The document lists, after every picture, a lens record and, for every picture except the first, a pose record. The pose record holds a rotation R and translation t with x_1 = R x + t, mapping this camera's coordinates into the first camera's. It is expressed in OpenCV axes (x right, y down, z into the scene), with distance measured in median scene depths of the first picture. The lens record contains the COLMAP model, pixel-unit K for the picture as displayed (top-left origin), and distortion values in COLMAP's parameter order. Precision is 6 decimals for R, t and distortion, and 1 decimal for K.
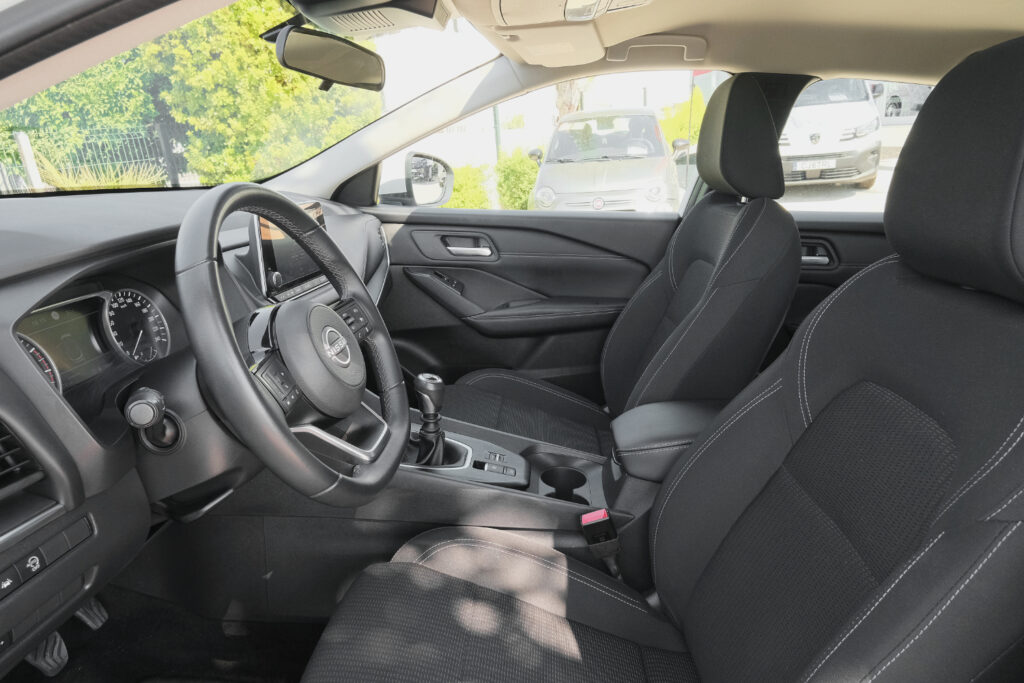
lens RADIAL K [[645.5, 0, 497.1], [0, 645.5, 324.0], [0, 0, 1]] dist [-0.008349, 0.004119]
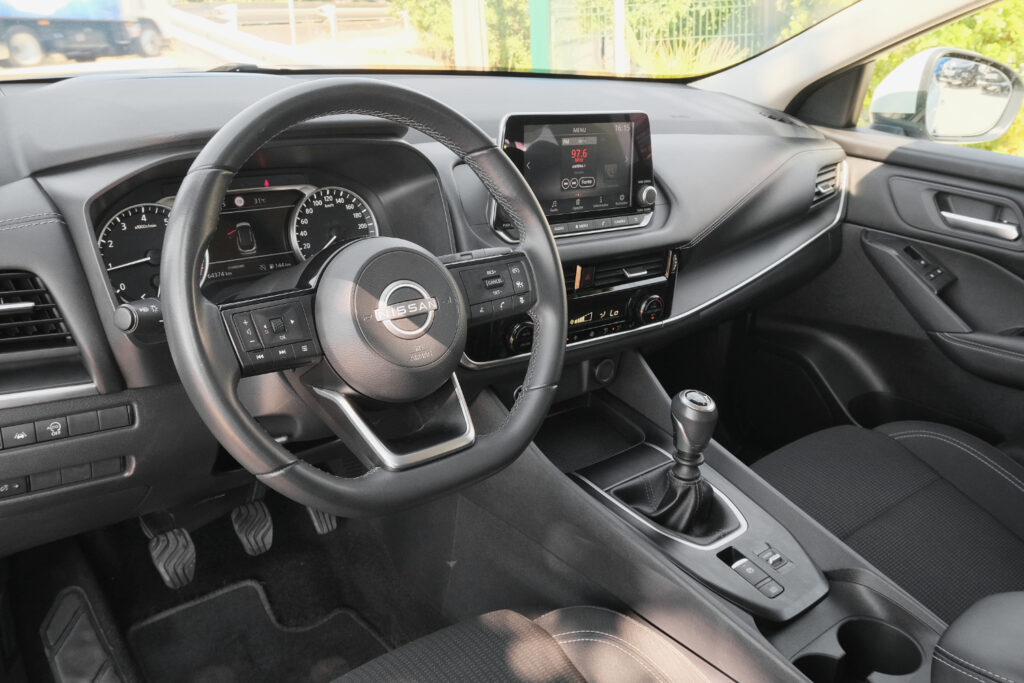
lens RADIAL K [[870.6, 0, 503.4], [0, 870.6, 330.0], [0, 0, 1]] dist [-0.018092, 0.002020]
pose [[0.696835, 0.274327, -0.662696, 0.204041], [-0.224596, 0.960954, 0.161627, -0.052366], [0.681159, 0.036211, 0.731239, 0.137133]]
